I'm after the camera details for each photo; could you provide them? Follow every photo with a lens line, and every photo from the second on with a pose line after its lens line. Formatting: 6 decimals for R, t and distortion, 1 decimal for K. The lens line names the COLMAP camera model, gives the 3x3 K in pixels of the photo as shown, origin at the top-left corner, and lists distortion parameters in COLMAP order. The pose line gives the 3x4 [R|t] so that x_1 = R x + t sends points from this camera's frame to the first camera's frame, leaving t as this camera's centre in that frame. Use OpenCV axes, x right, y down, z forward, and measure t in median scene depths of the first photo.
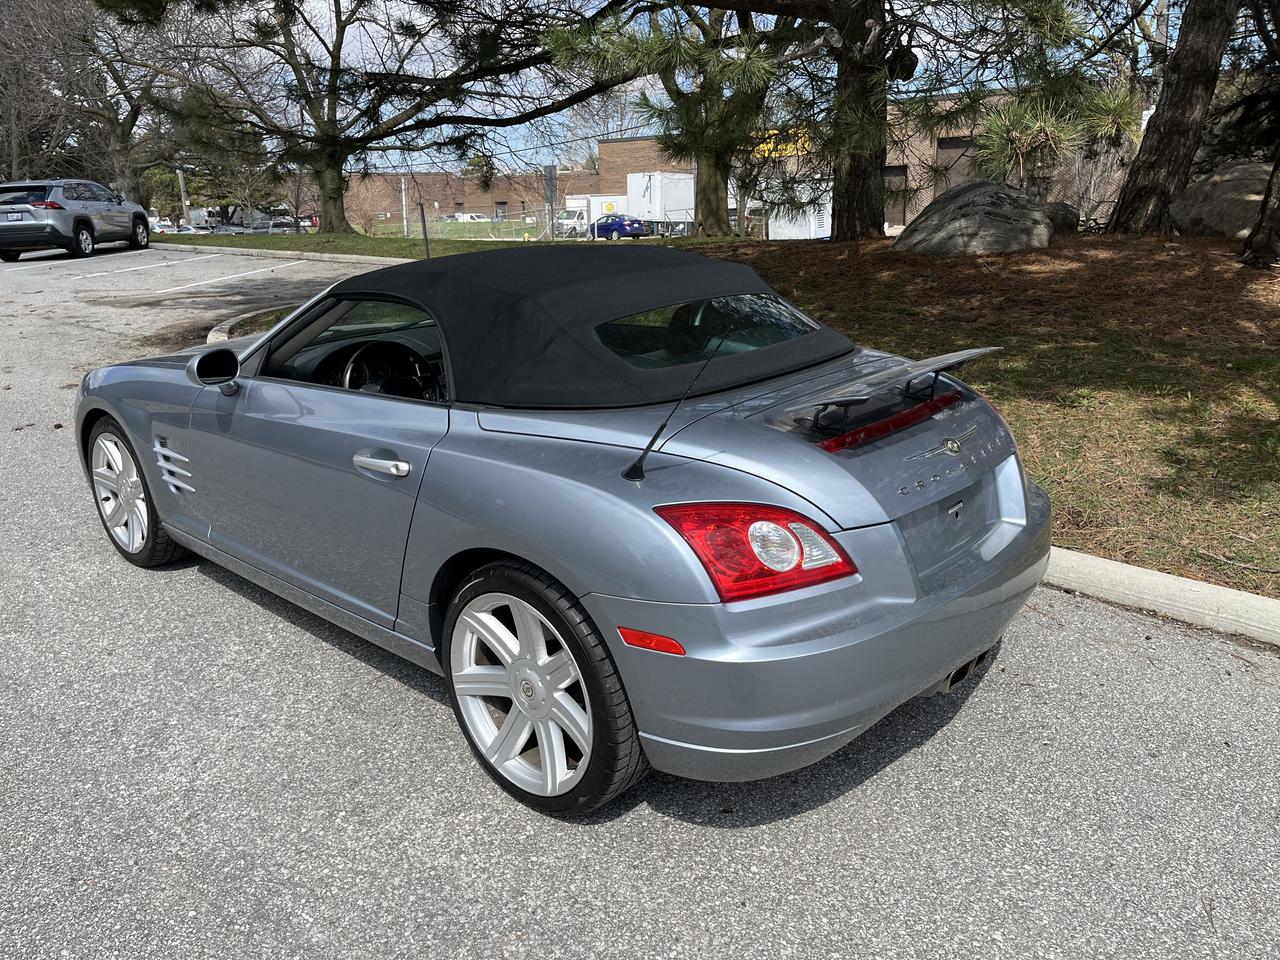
lens RADIAL K [[969.3, 0, 640.6], [0, 969.3, 479.5], [0, 0, 1]] dist [0.075691, -0.100137]
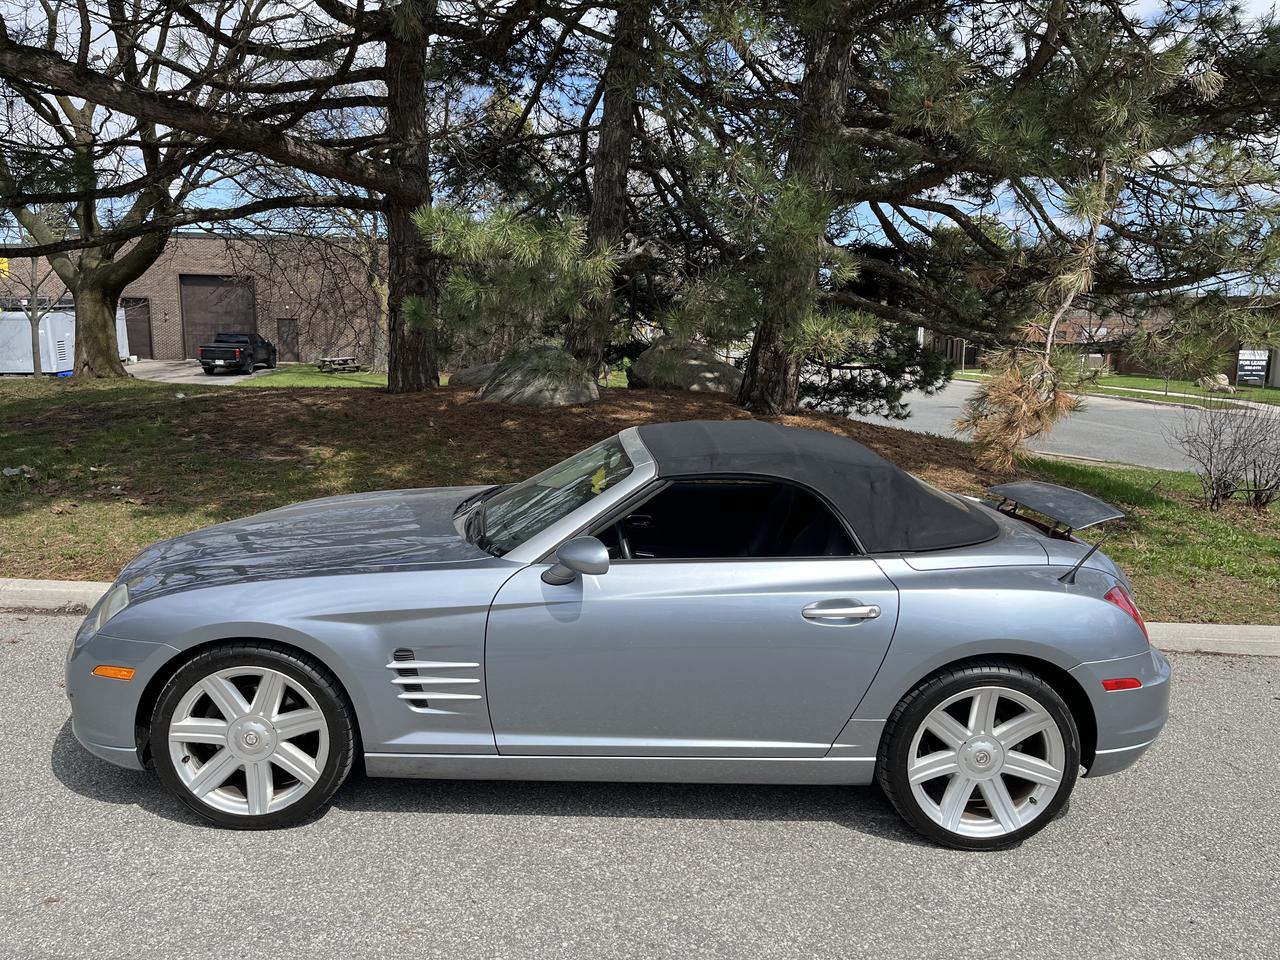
lens RADIAL K [[969.3, 0, 632.2], [0, 969.3, 479.5], [0, 0, 1]] dist [0.075691, -0.100137]
pose [[0.713985, -0.070171, 0.696636, -0.433225], [0.160022, 0.984985, -0.064791, -0.047568], [-0.681629, 0.157737, 0.714493, 0.097263]]
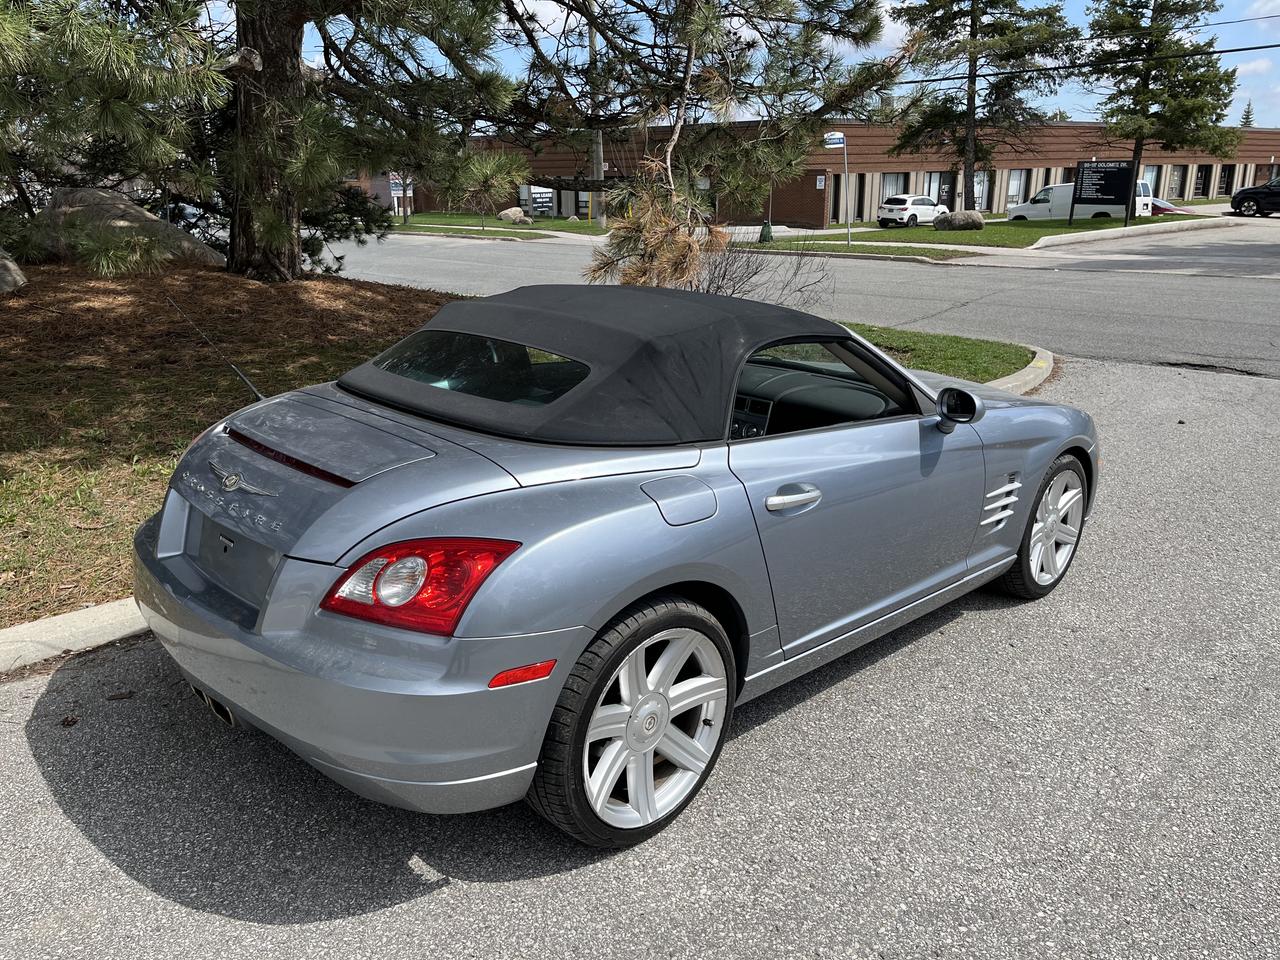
lens RADIAL K [[969.3, 0, 634.5], [0, 969.3, 482.4], [0, 0, 1]] dist [0.075691, -0.100137]
pose [[0.099882, -0.280478, 0.954649, -0.437360], [0.291253, 0.925664, 0.241489, -0.124730], [-0.951417, 0.253924, 0.174148, 0.366772]]
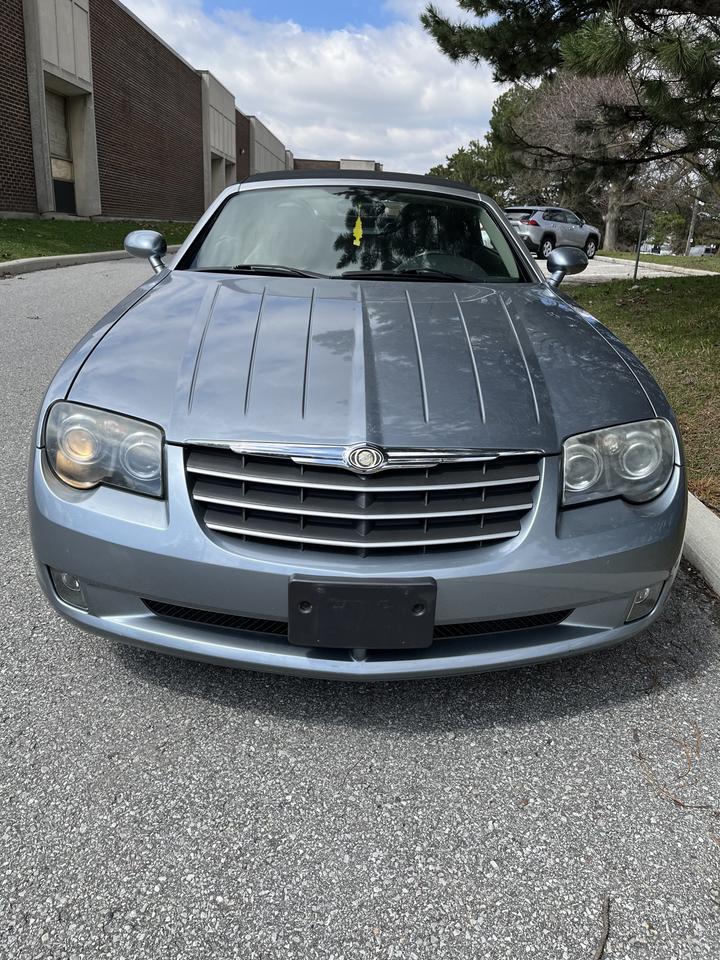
lens RADIAL K [[727.0, 0, 364.7], [0, 727.0, 473.8], [0, 0, 1]] dist [0.075691, -0.100137]
pose [[0.654631, 0.294397, -0.696268, 0.368657], [-0.277333, 0.950359, 0.141083, 0.013473], [0.703239, 0.100740, 0.703780, 0.117062]]
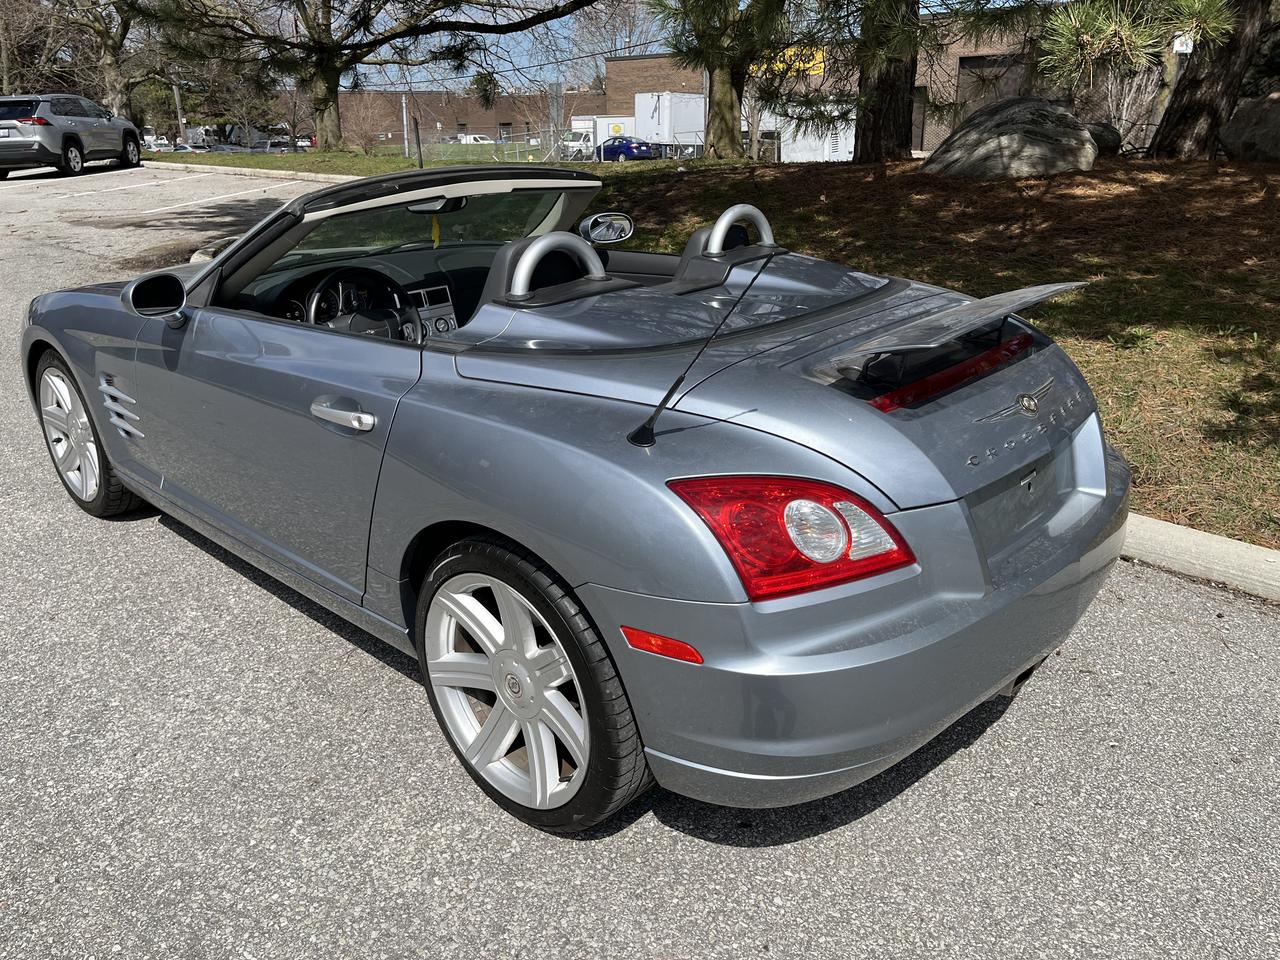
lens RADIAL K [[969.3, 0, 633.8], [0, 969.3, 479.8], [0, 0, 1]] dist [0.075691, -0.100137]
pose [[0.999868, 0.012411, -0.010463, -0.001447], [-0.011633, 0.997384, 0.071345, -0.007828], [0.011321, -0.071214, 0.997397, 0.052651]]
